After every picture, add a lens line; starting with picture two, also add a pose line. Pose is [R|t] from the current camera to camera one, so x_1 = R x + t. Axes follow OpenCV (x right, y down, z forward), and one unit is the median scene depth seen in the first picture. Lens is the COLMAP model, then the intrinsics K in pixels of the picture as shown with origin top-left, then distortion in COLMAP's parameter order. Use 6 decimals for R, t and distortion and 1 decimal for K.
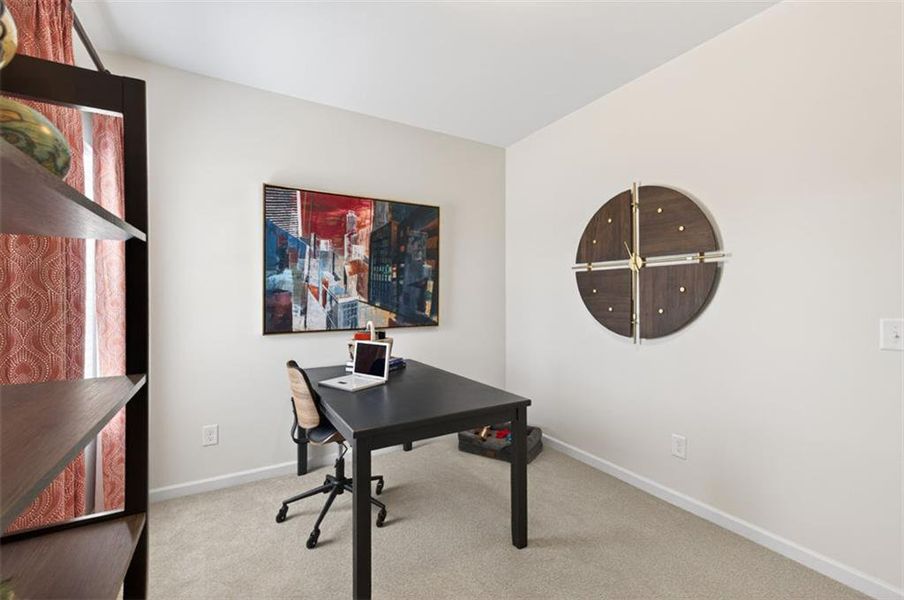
lens RADIAL K [[395.4, 0, 454.4], [0, 395.4, 296.3], [0, 0, 1]] dist [0.005294, -0.003815]
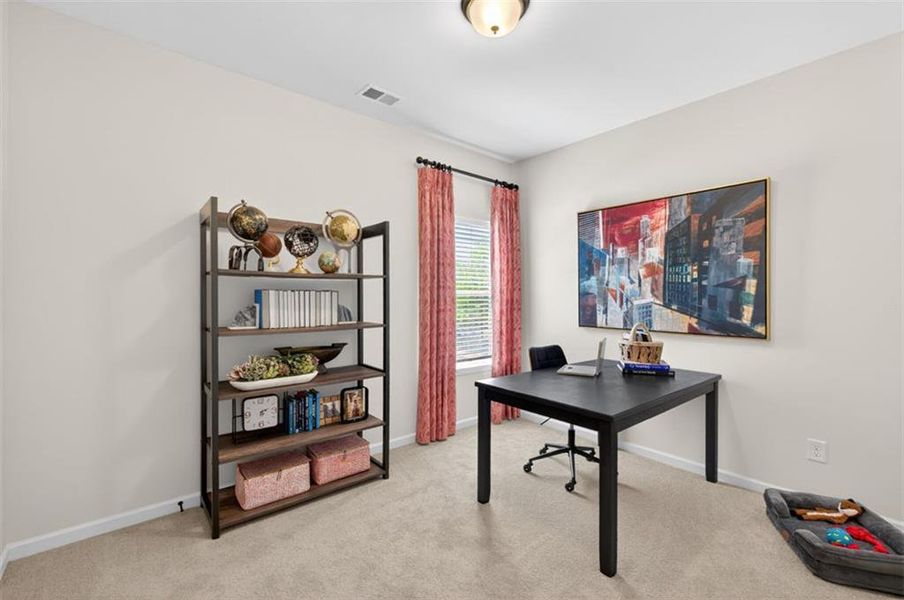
lens RADIAL K [[395.4, 0, 453.2], [0, 395.4, 298.6], [0, 0, 1]] dist [0.005294, -0.003815]
pose [[0.141357, 0.014293, -0.989856, 0.684944], [0.001874, 0.999890, 0.014706, -0.015690], [0.989957, -0.003934, 0.141314, 0.355694]]
